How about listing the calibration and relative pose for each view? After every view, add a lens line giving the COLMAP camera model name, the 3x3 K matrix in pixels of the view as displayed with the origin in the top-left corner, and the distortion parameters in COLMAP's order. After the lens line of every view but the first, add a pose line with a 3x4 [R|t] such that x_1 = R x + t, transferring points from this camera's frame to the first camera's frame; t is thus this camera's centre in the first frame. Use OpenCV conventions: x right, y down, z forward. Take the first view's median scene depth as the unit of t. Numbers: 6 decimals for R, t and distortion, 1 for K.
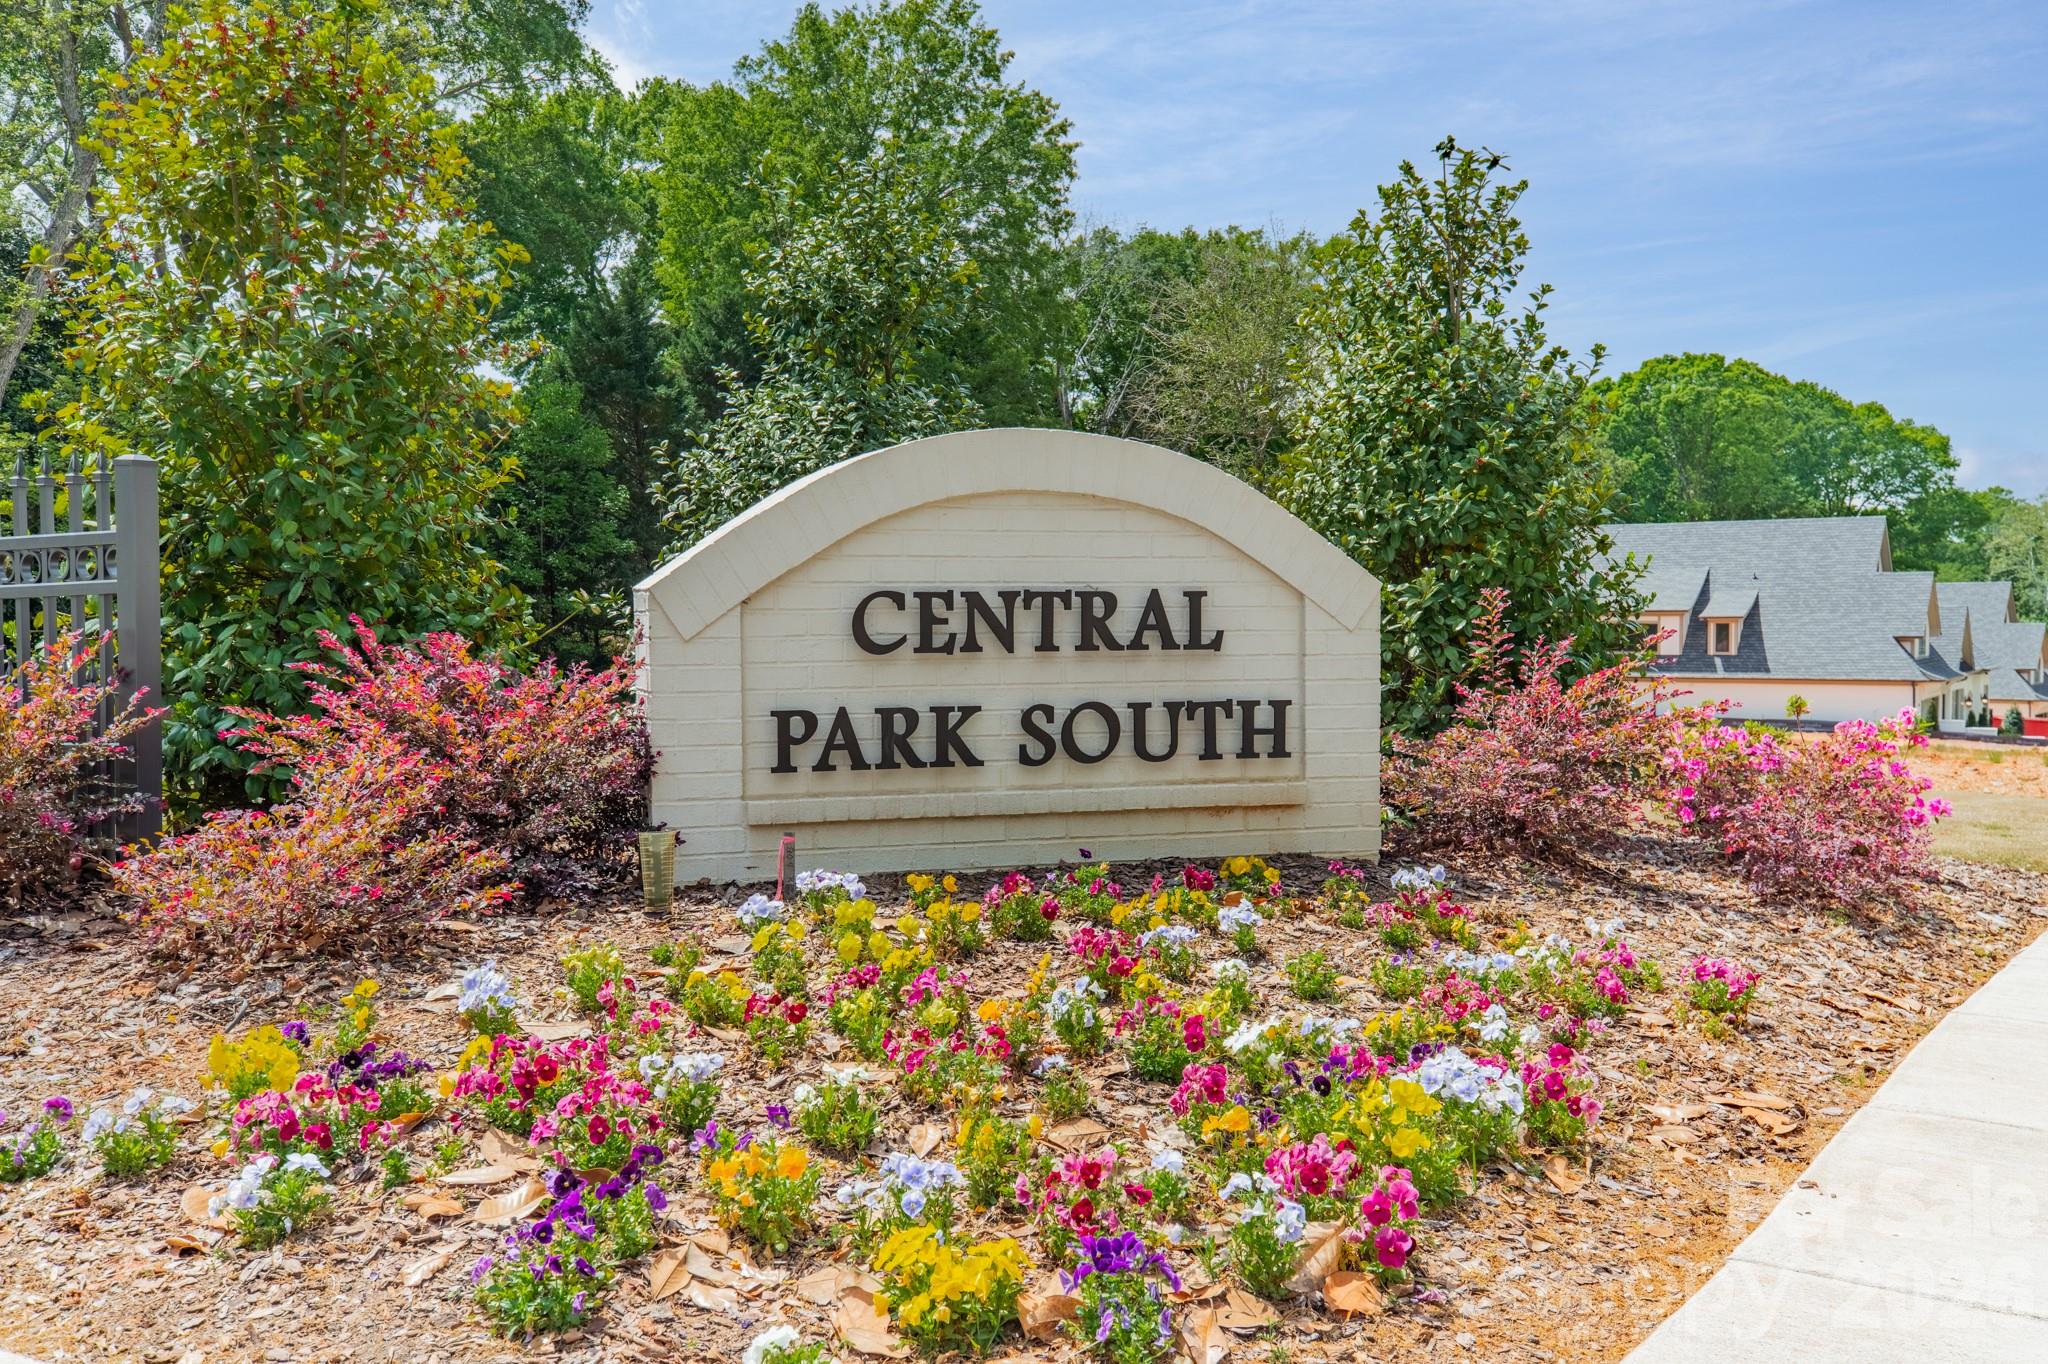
lens RADIAL K [[2046.1, 0, 1025.9], [0, 2046.1, 736.4], [0, 0, 1]] dist [0.101903, 0.013933]
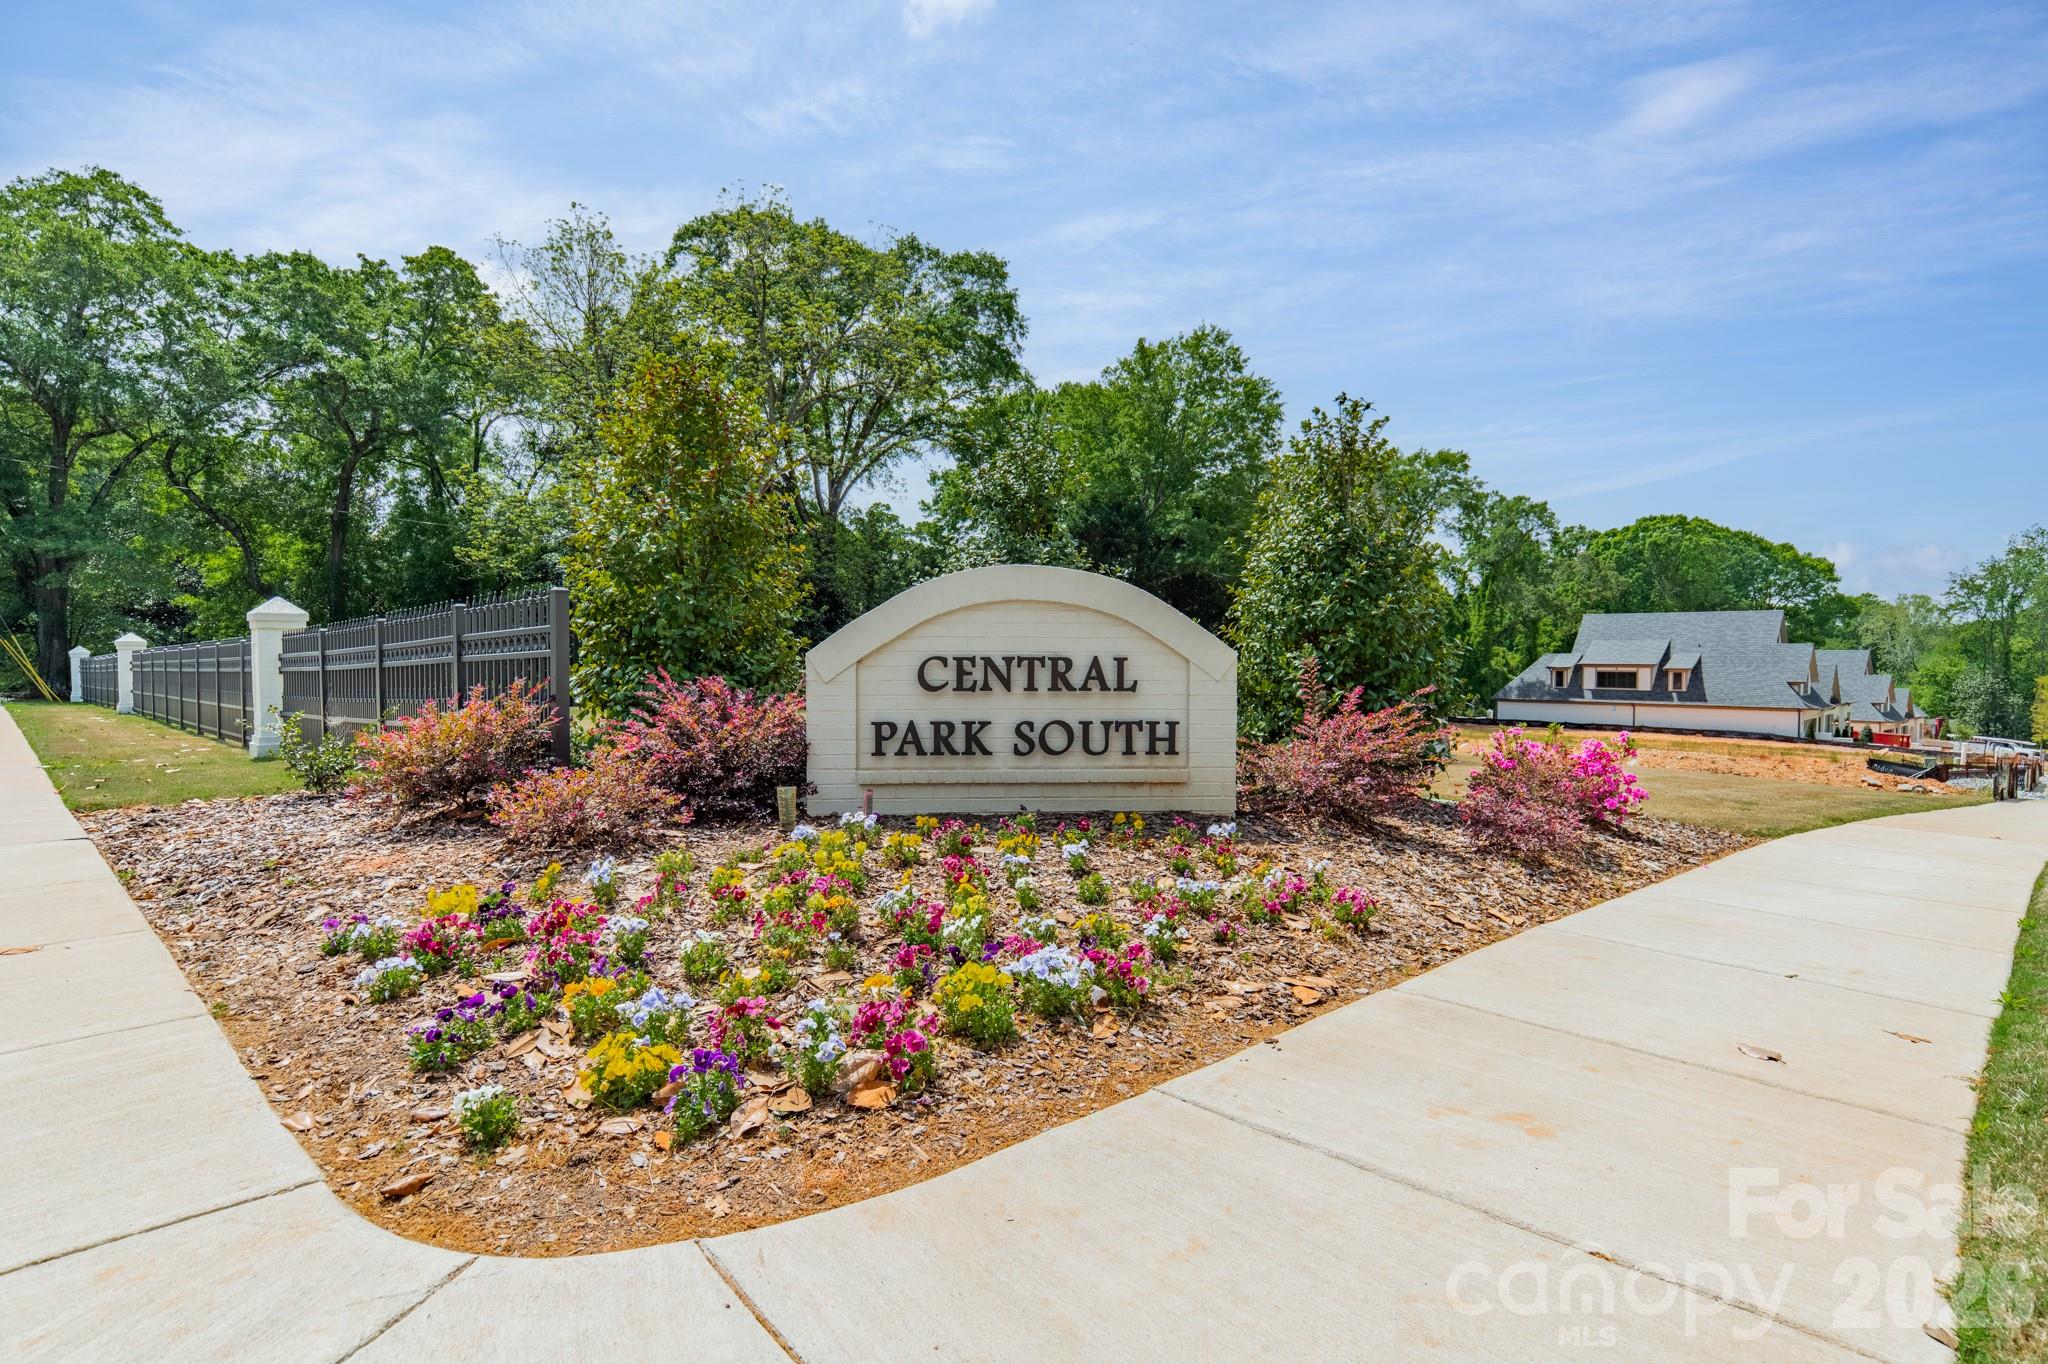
lens RADIAL K [[1090.9, 0, 1024.0], [0, 1090.9, 729.0], [0, 0, 1]] dist [-0.015077, -0.000471]
pose [[0.972041, 0.024249, -0.233556, 0.218144], [-0.023349, 0.999705, 0.006619, -0.014542], [0.233648, -0.000981, 0.972321, 0.084480]]
